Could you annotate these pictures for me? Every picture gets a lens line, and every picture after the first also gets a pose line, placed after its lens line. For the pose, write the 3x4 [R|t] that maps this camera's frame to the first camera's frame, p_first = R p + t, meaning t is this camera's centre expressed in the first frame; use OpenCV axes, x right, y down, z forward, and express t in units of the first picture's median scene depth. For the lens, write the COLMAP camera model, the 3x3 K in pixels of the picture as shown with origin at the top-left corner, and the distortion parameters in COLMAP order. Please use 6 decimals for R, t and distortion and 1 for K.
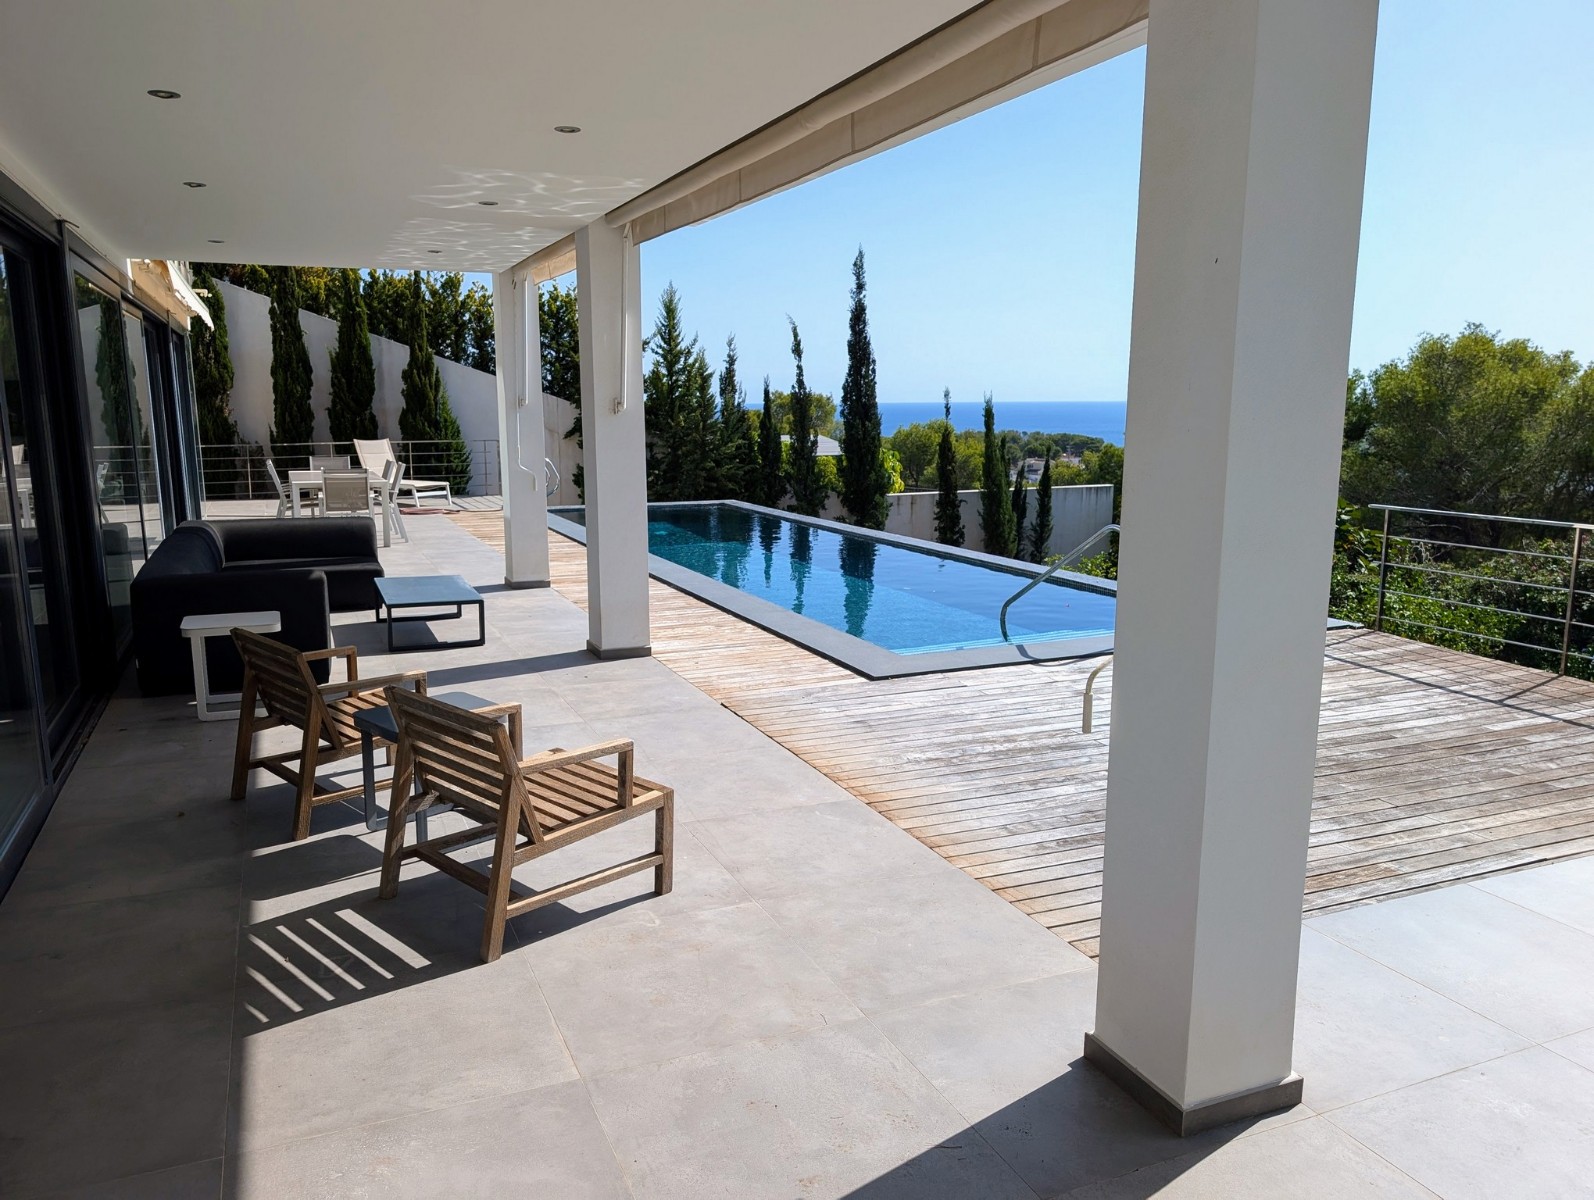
lens RADIAL K [[1149.3, 0, 787.6], [0, 1149.3, 598.3], [0, 0, 1]] dist [0.002141, -0.005387]
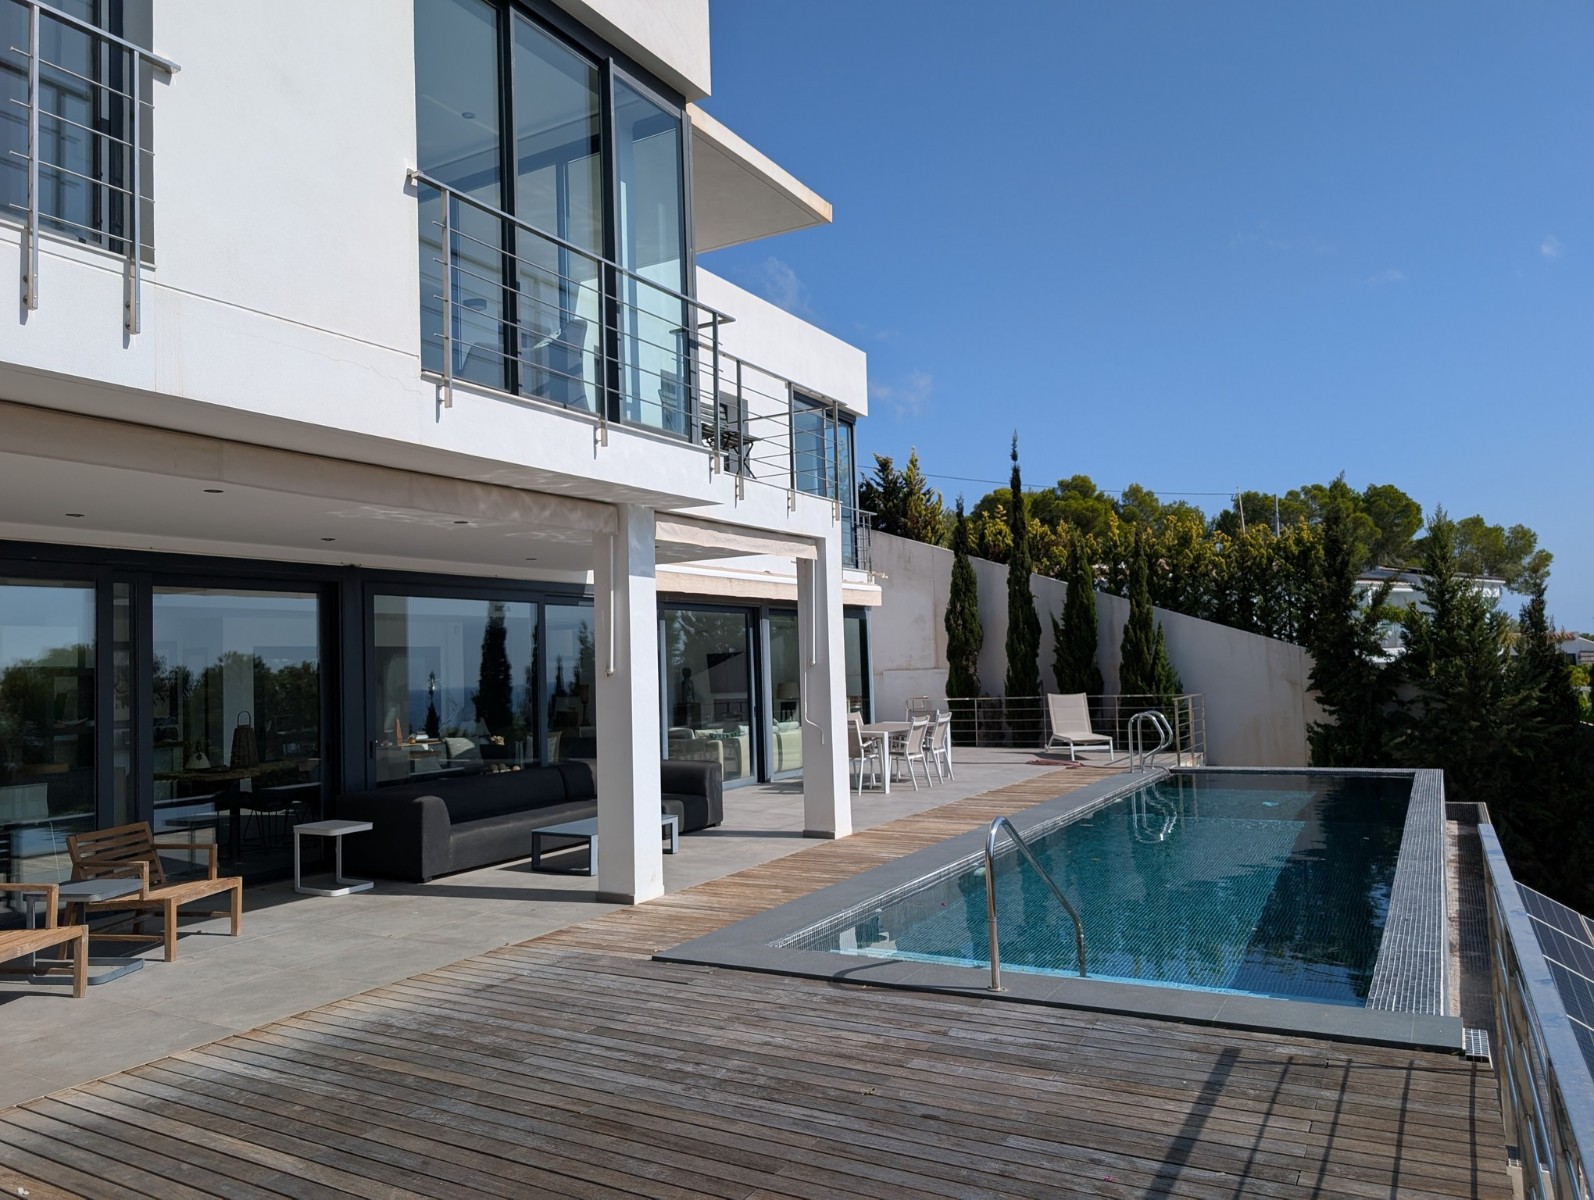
lens RADIAL K [[1149.3, 0, 790.5], [0, 1149.3, 602.6], [0, 0, 1]] dist [0.002141, -0.005387]
pose [[0.606182, -0.063681, -0.792772, 0.318477], [-0.104609, 0.981746, -0.158848, -0.027208], [0.788416, 0.179222, 0.588455, 0.171145]]
